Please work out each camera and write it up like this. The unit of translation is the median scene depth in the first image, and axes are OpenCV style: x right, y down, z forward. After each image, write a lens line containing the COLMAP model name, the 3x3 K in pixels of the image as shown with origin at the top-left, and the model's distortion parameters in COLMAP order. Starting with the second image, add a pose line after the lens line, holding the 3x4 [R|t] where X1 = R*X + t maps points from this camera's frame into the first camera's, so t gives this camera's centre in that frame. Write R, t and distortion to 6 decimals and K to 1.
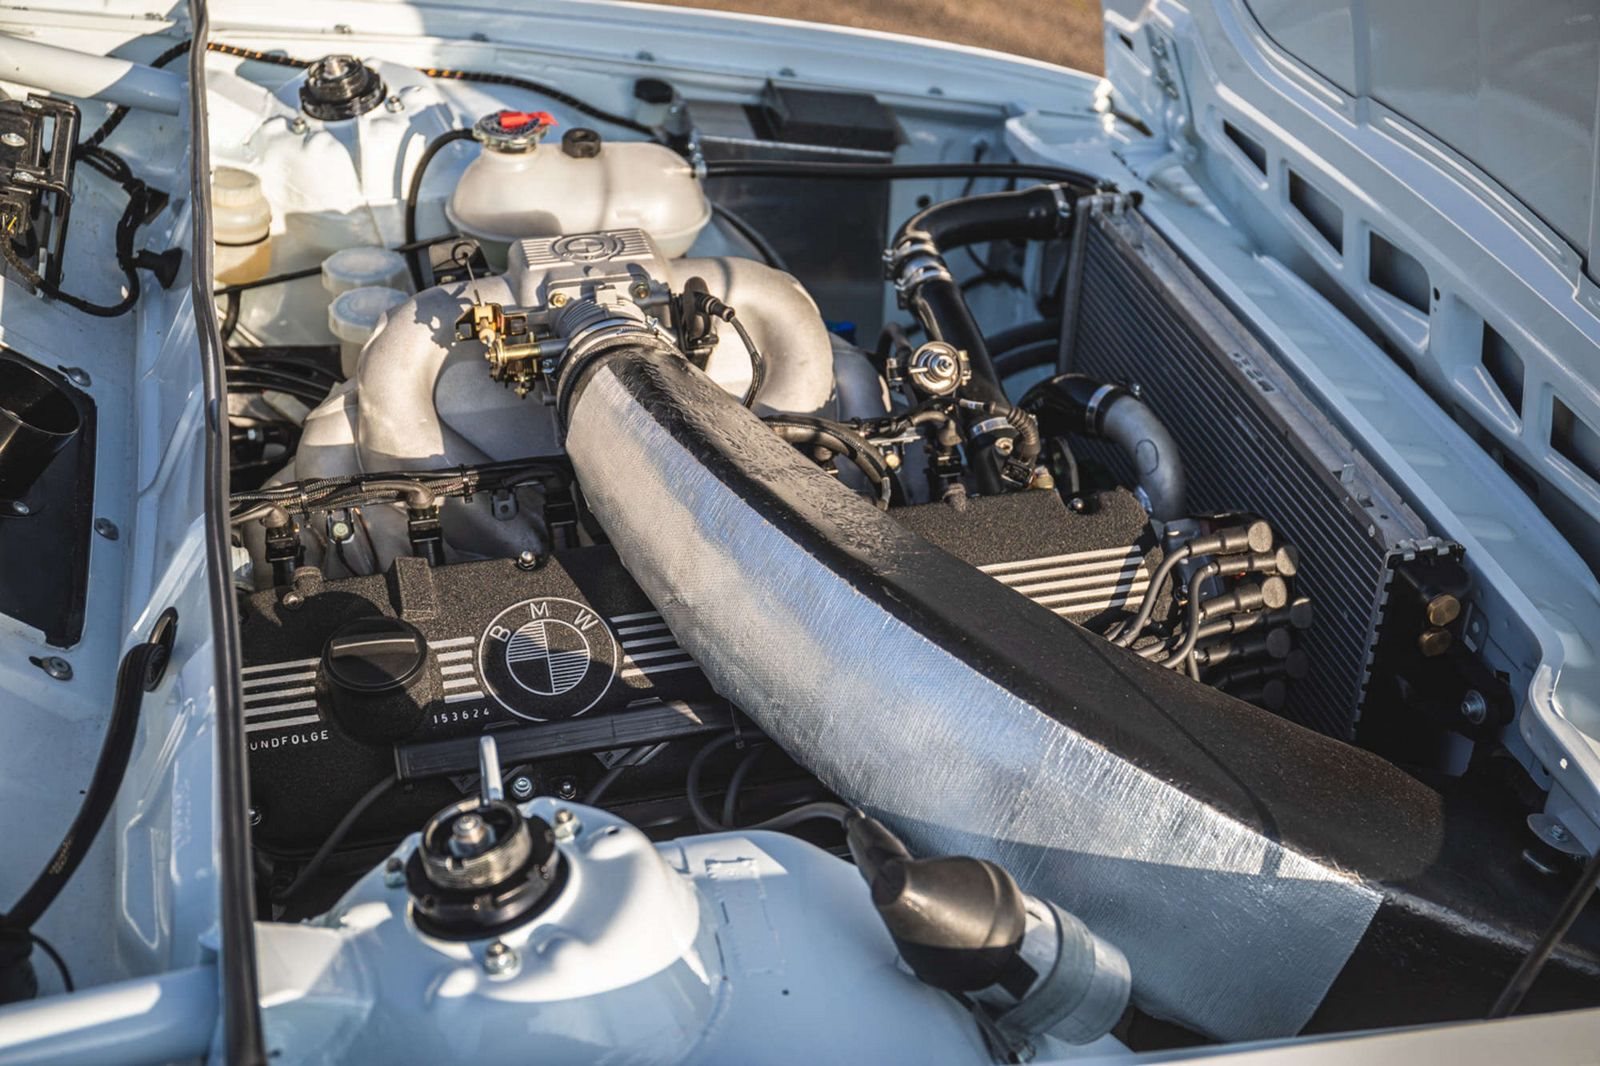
lens RADIAL K [[2016.4, 0, 800.0], [0, 2016.4, 533.0], [0, 0, 1]] dist [0.007148, 0.100842]
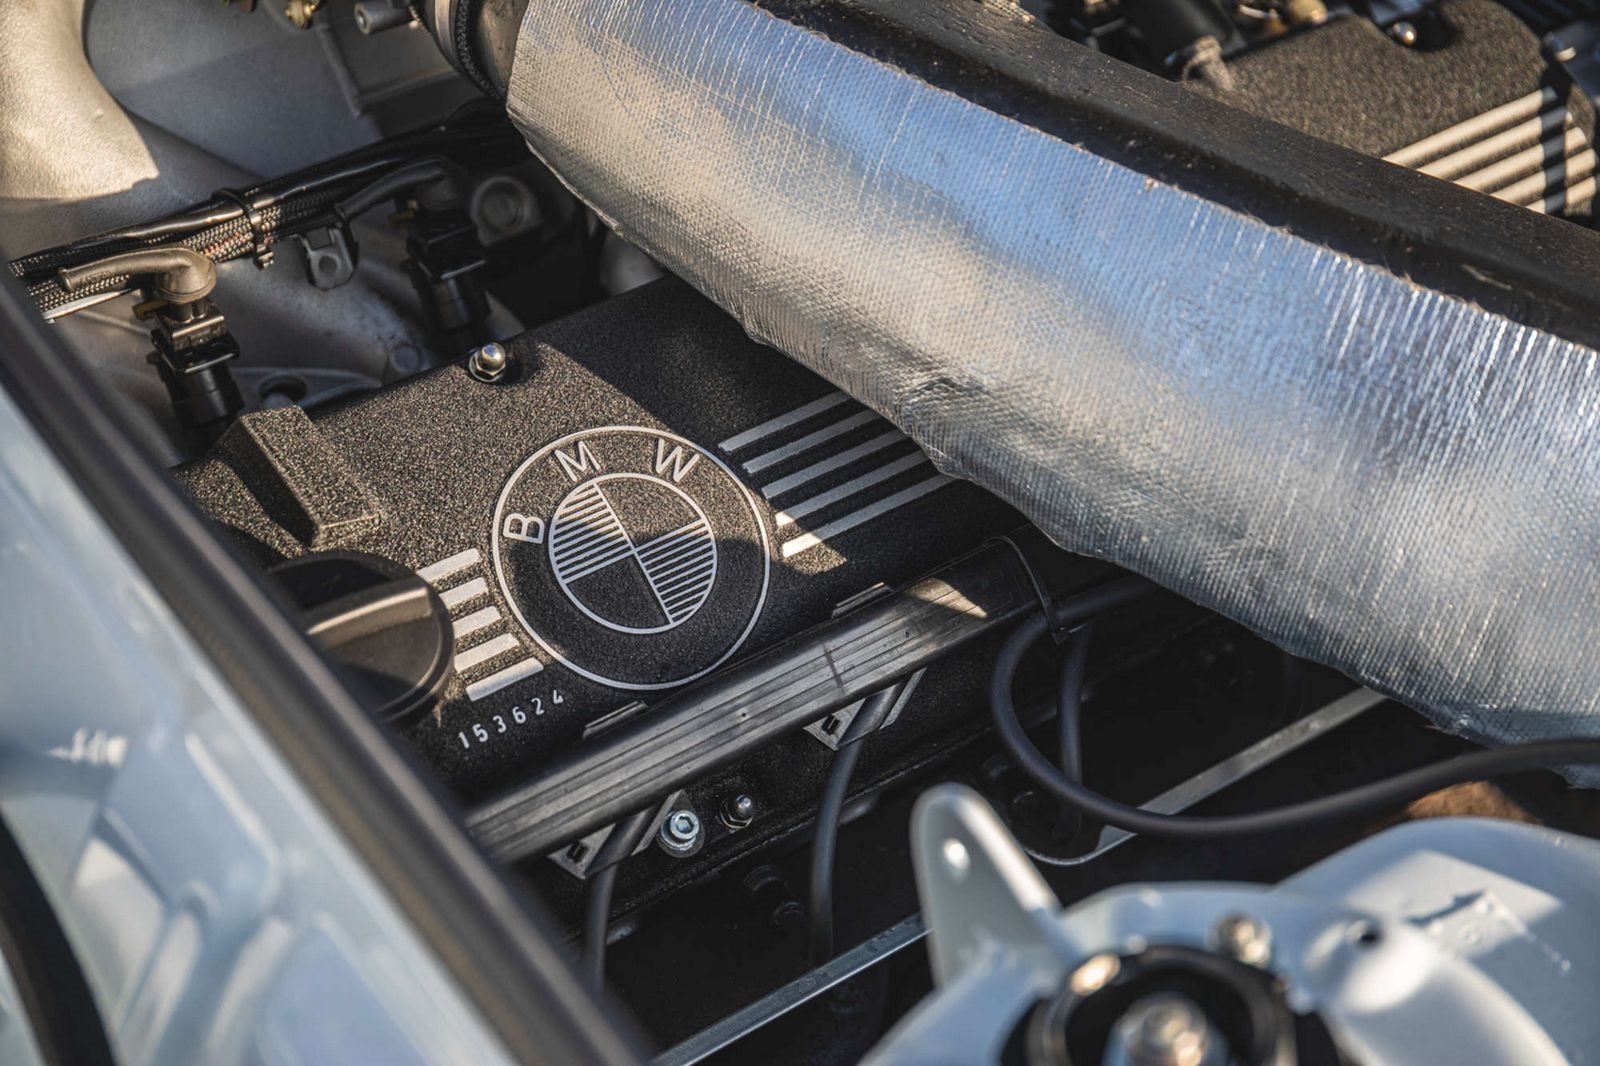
lens RADIAL K [[2952.2, 0, 817.2], [0, 2952.2, 536.1], [0, 0, 1]] dist [0.141027, 0.060274]
pose [[0.934641, -0.228776, 0.272226, -0.256320], [0.187805, 0.967660, 0.168414, -0.048898], [-0.301952, -0.106281, 0.947380, 0.303347]]
